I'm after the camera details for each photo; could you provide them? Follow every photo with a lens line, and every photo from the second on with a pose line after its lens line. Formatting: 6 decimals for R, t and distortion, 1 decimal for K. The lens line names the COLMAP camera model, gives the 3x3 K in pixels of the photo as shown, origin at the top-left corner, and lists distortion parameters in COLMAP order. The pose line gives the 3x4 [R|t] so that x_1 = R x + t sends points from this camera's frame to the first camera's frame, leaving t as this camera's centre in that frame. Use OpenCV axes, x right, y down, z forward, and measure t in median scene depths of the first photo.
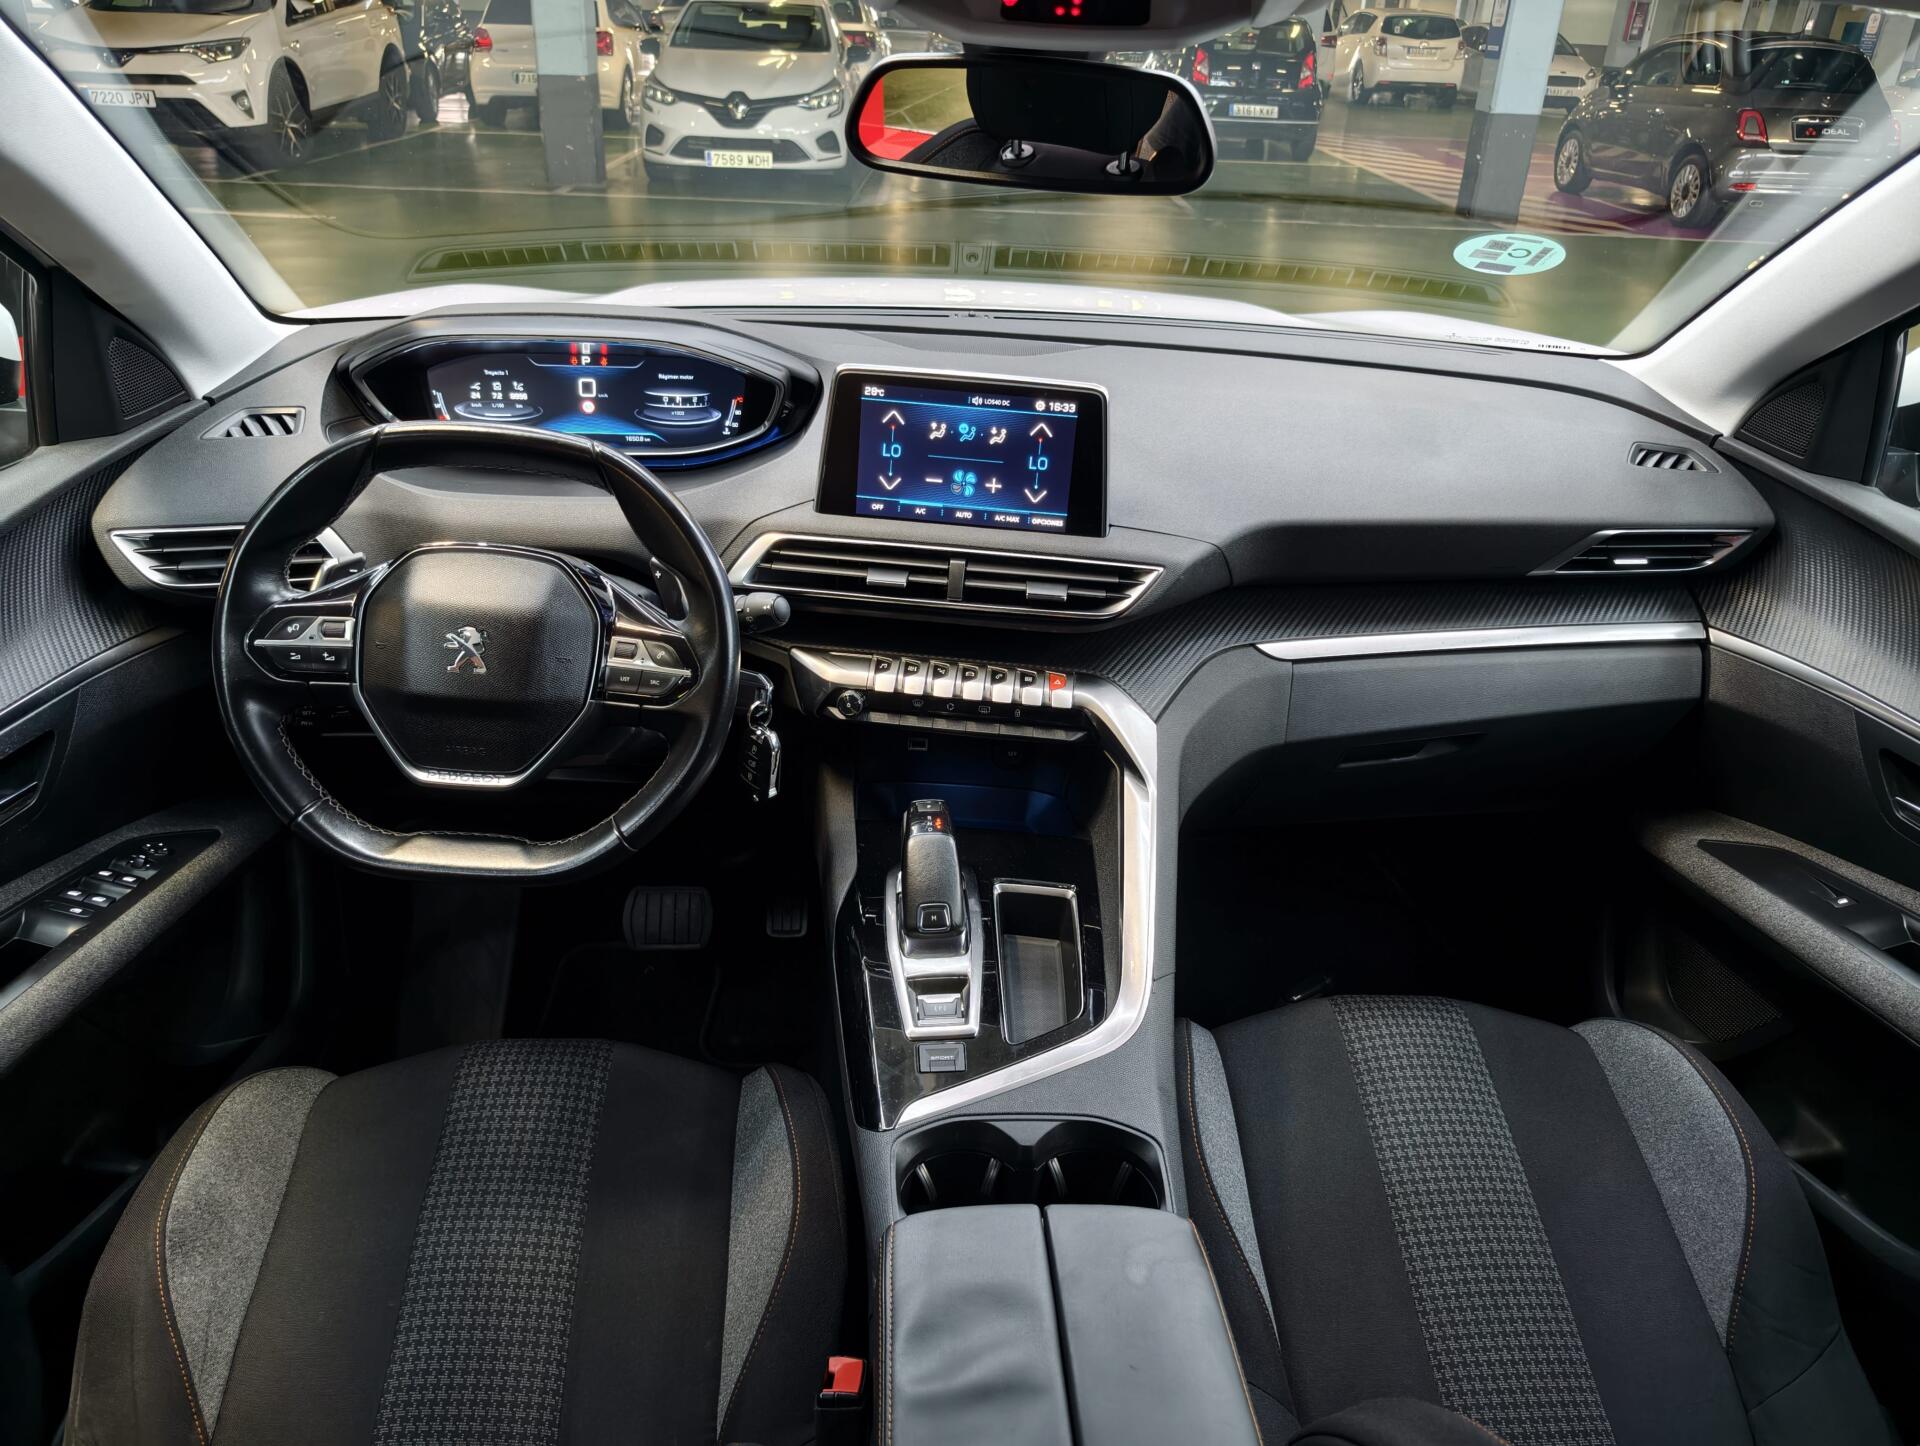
lens RADIAL K [[1311.3, 0, 960.0], [0, 1311.3, 723.0], [0, 0, 1]] dist [-0.001932, -0.000641]
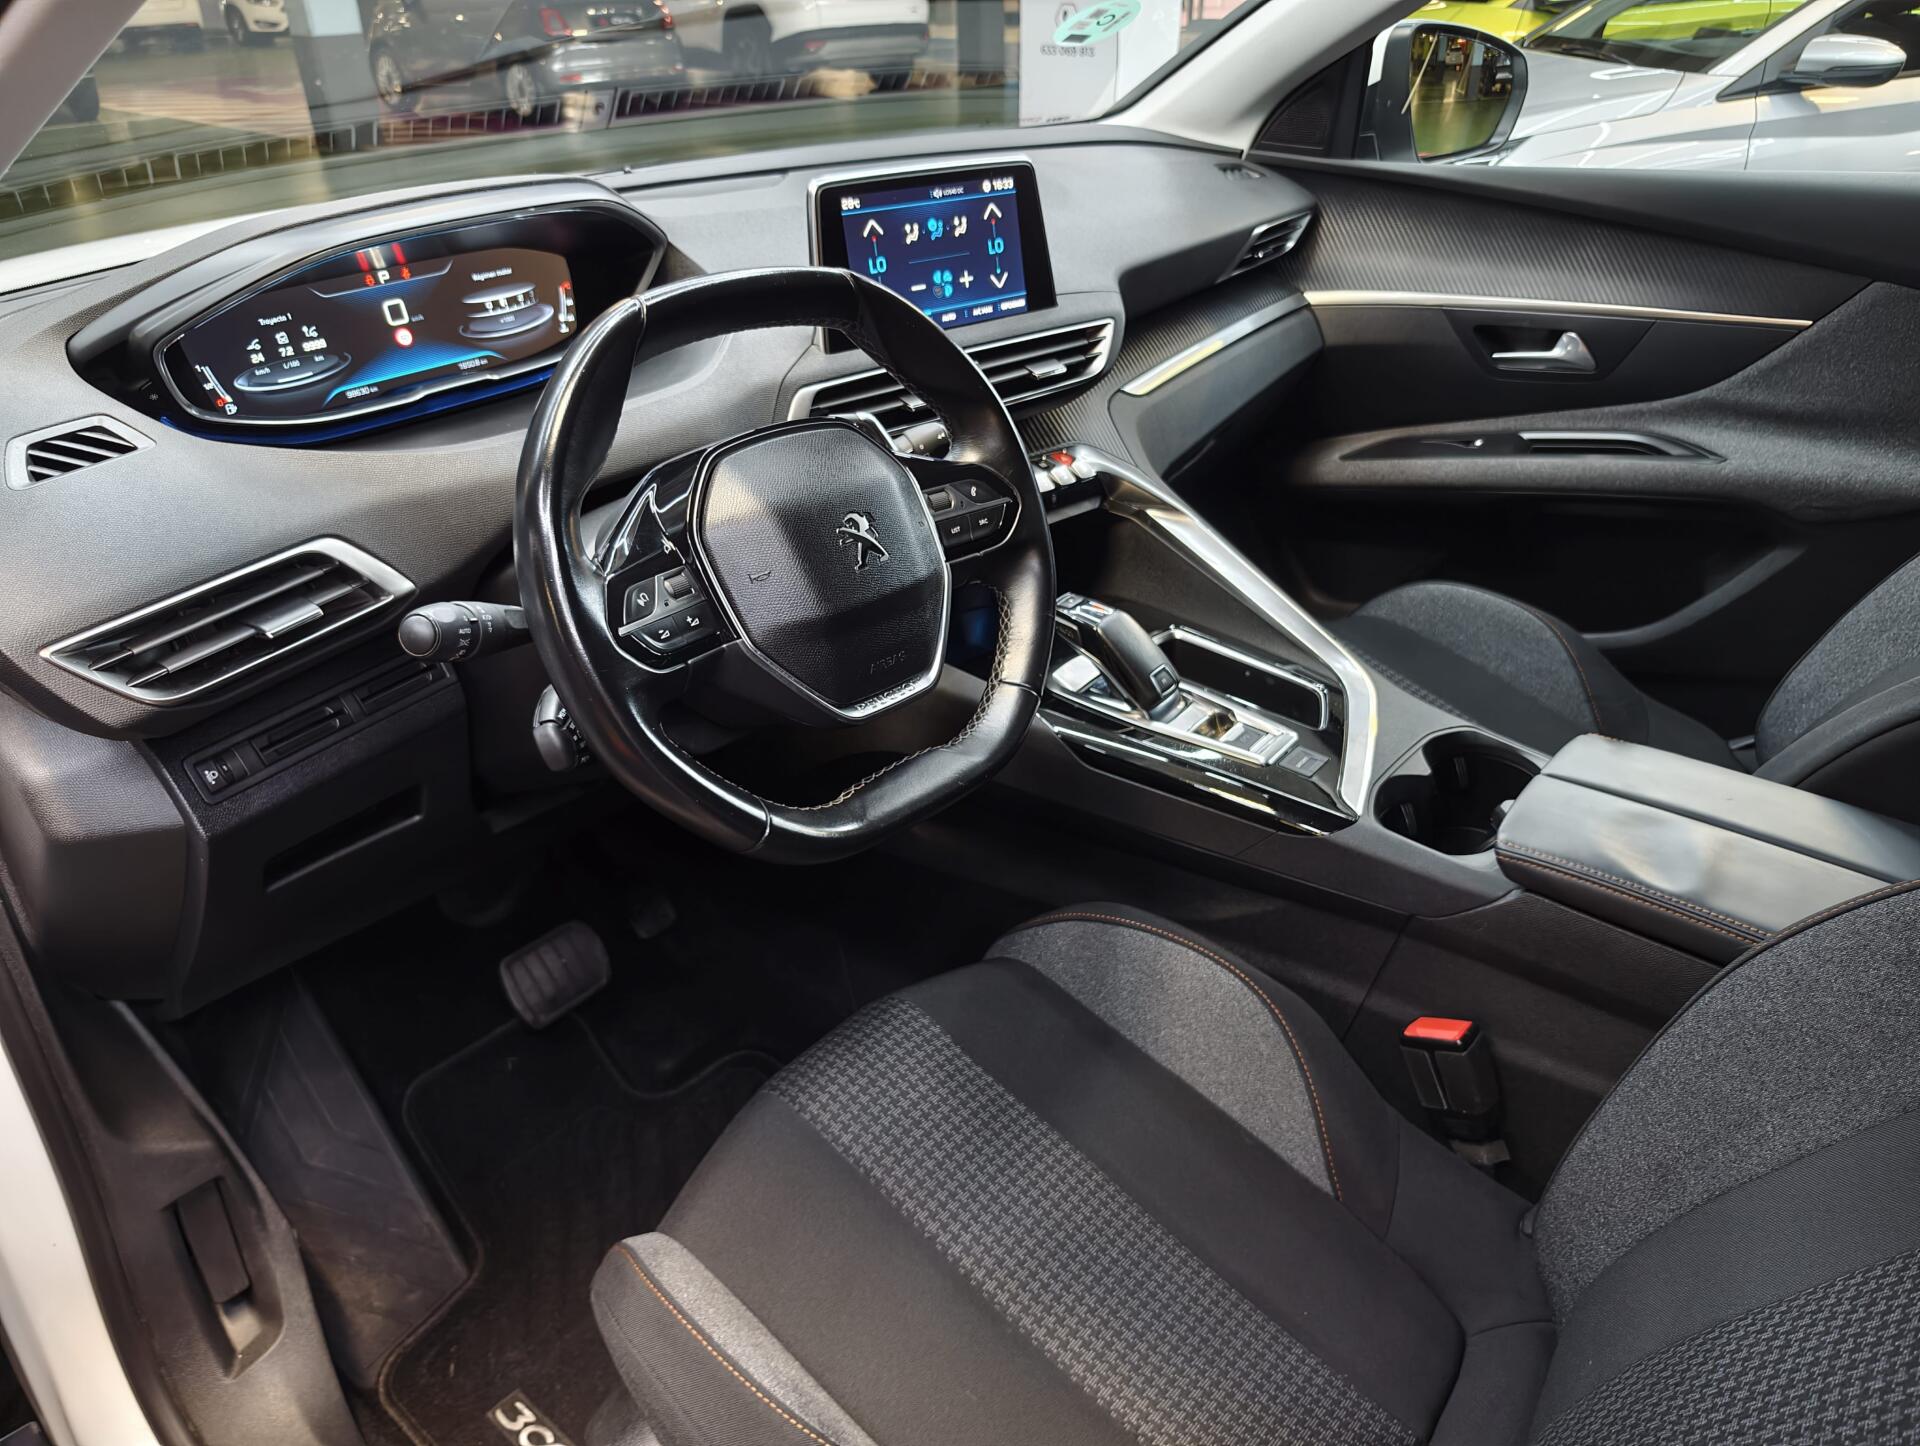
lens RADIAL K [[1352.6, 0, 960.0], [0, 1352.6, 723.0], [0, 0, 1]] dist [-0.033677, 0.005069]
pose [[0.683809, -0.409269, 0.604073, -0.708487], [0.387141, 0.905246, 0.175076, -0.060435], [-0.618488, 0.114143, 0.777460, 0.265957]]
